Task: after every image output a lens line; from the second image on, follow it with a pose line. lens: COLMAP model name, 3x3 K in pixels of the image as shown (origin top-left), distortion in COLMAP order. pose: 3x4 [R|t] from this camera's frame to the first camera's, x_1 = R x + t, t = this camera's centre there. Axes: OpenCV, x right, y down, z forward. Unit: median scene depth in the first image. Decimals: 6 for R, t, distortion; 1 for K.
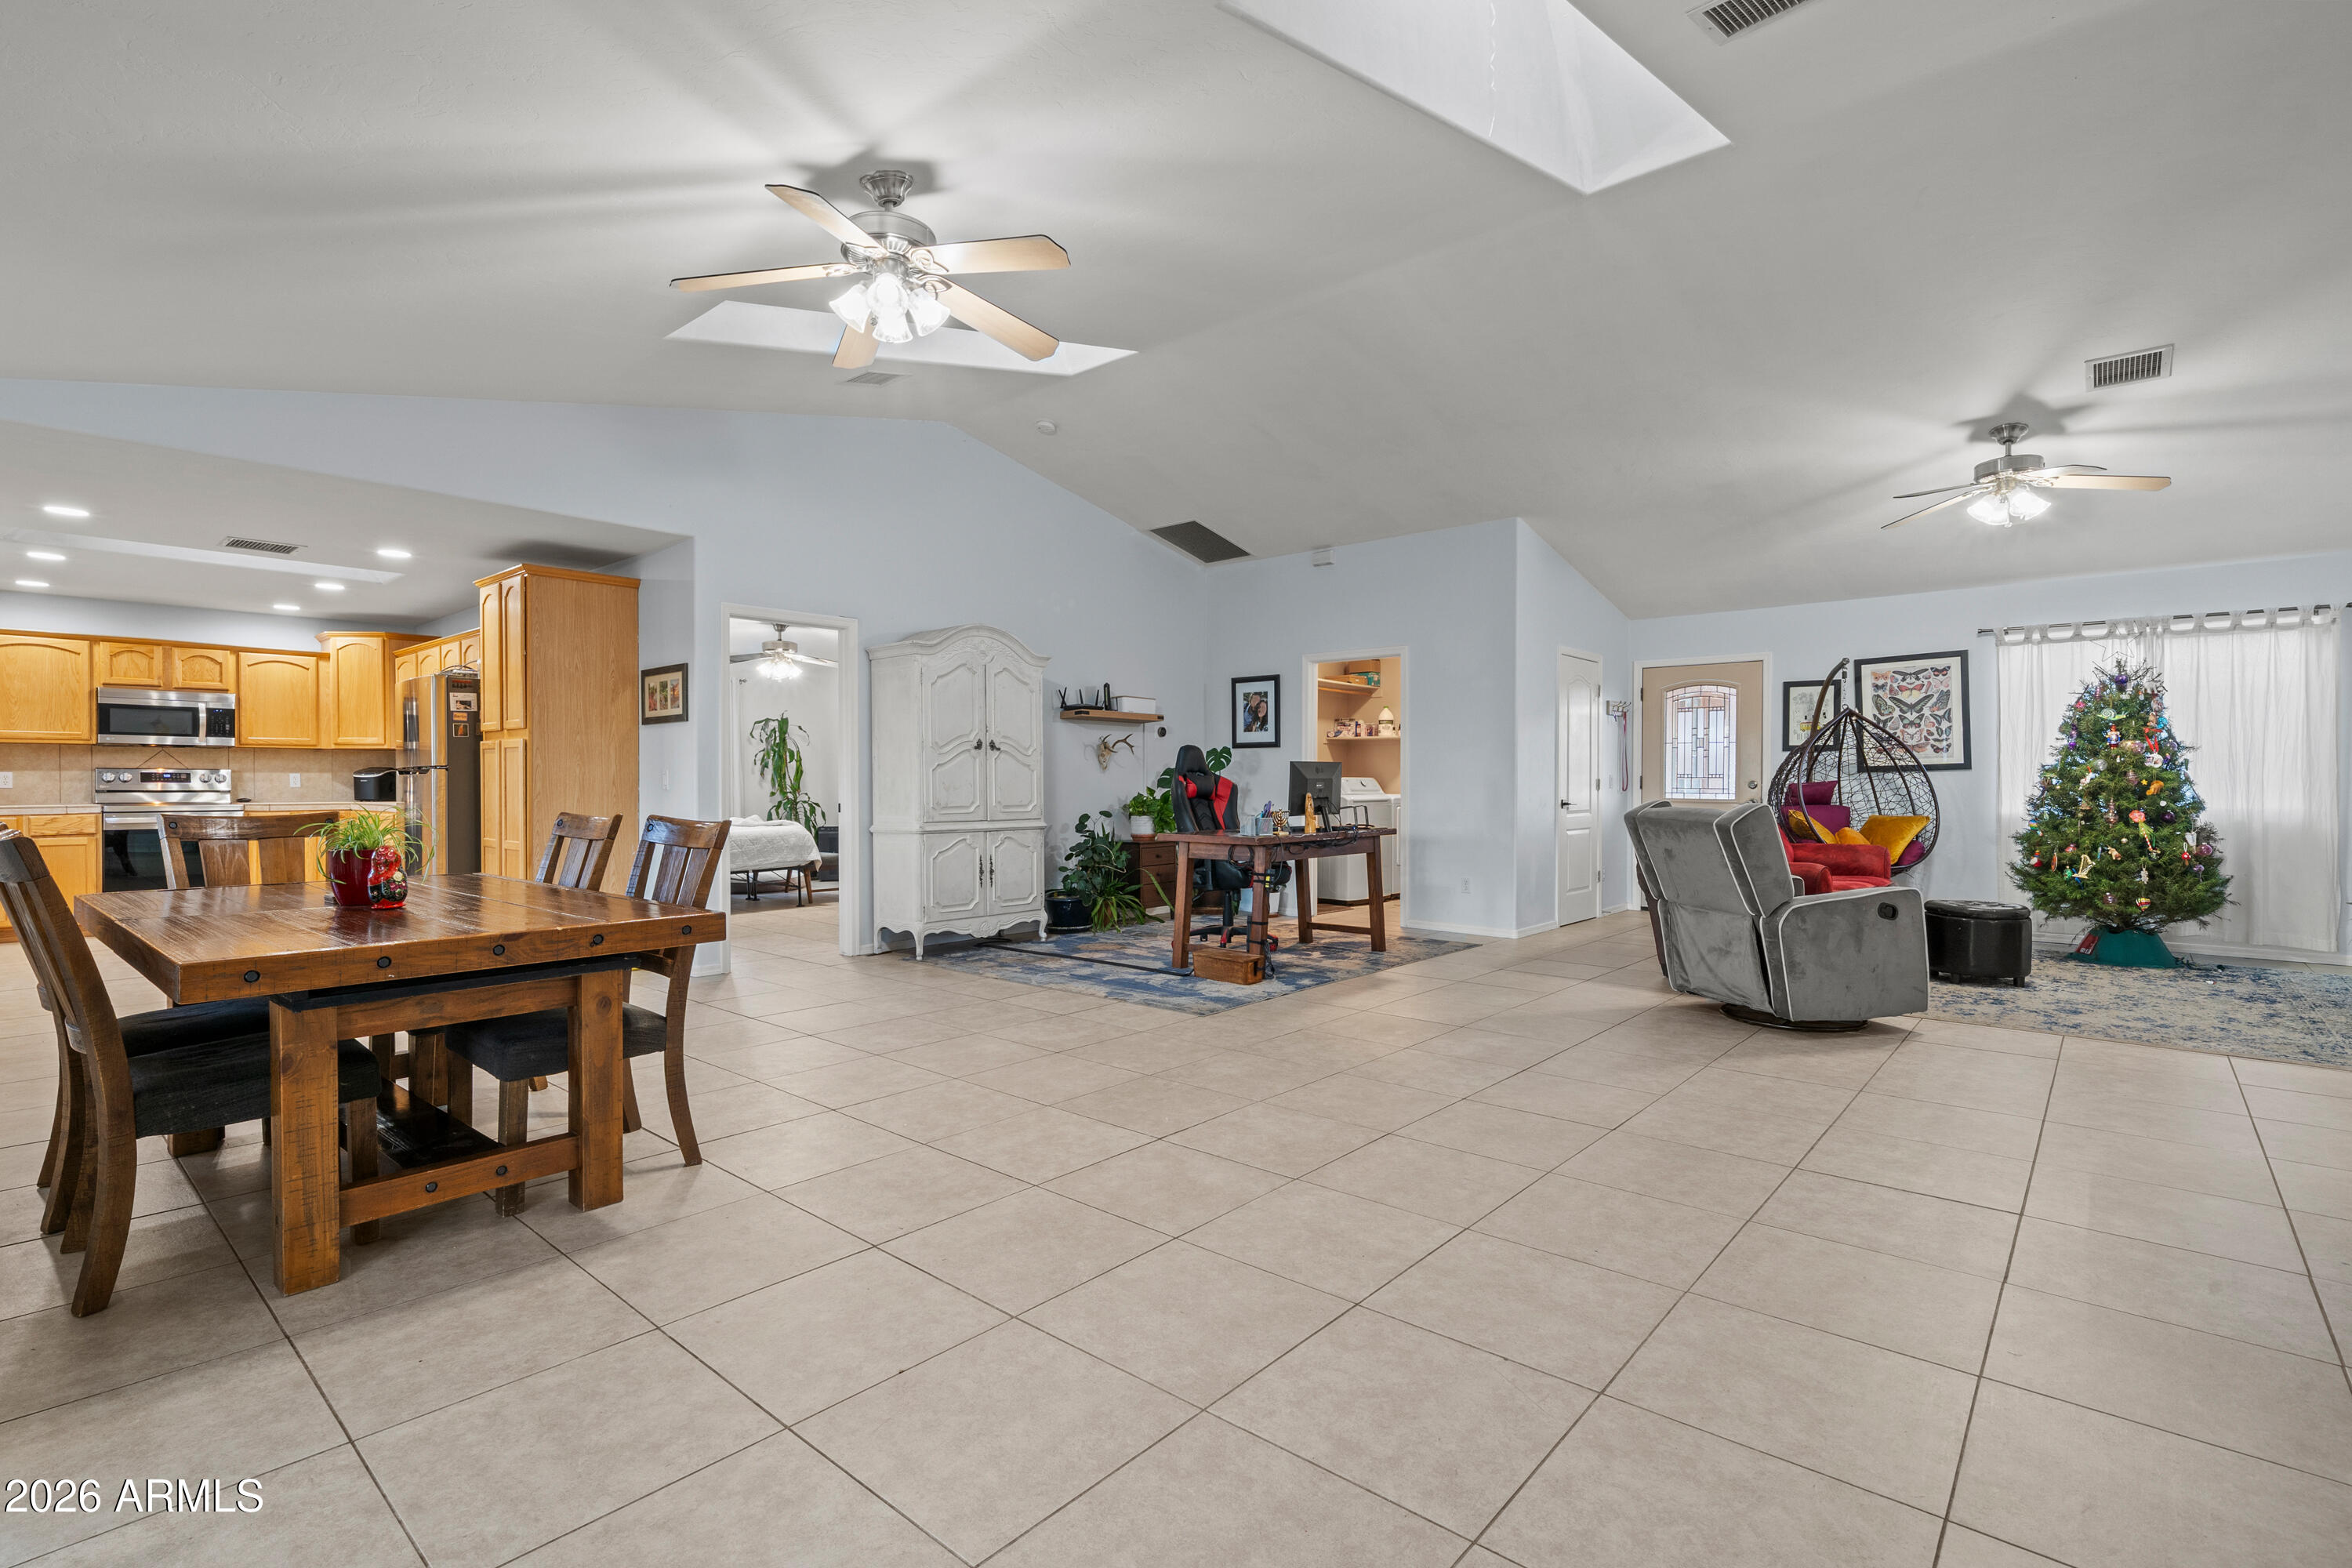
lens RADIAL K [[1080.4, 0, 1175.9], [0, 1080.4, 785.1], [0, 0, 1]] dist [-0.002205, -0.000300]
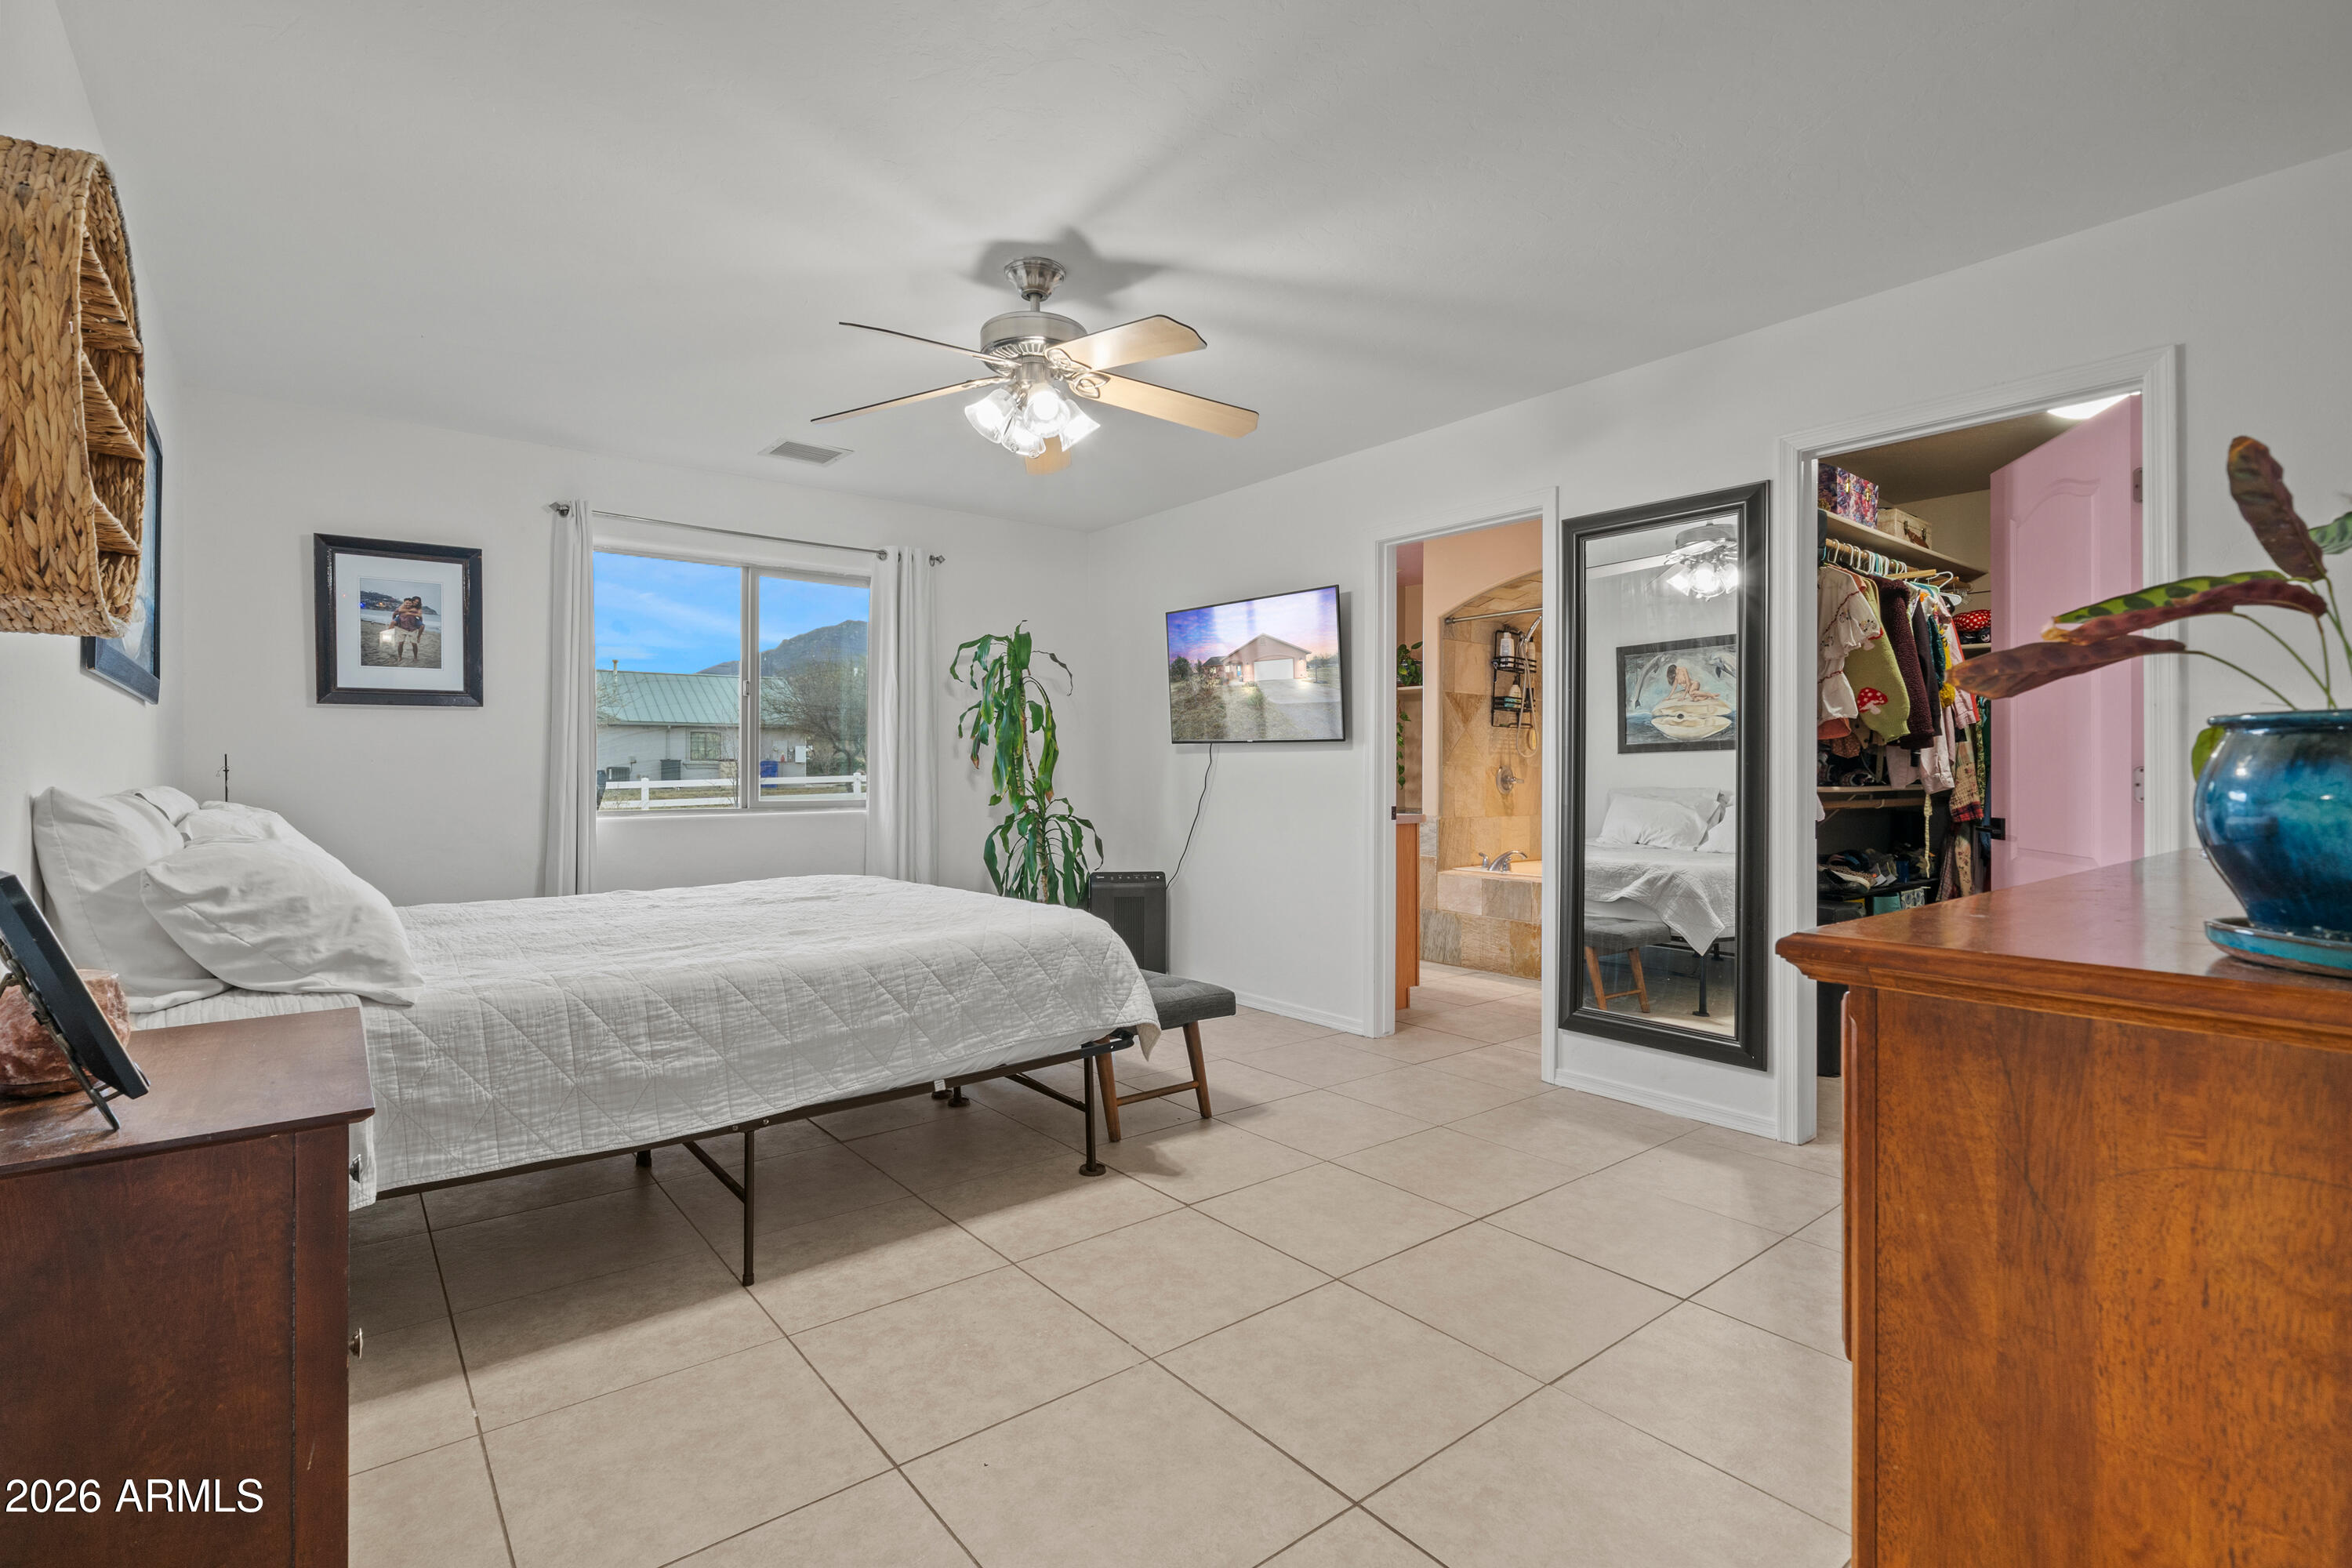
lens RADIAL K [[1080.4, 0, 1174.7], [0, 1080.4, 778.9], [0, 0, 1]] dist [-0.002205, -0.000300]
pose [[0.983803, 0.002799, -0.179229, -0.217178], [-0.002811, 0.999996, 0.000184, -0.001327], [0.179229, 0.000323, 0.983807, 0.563631]]
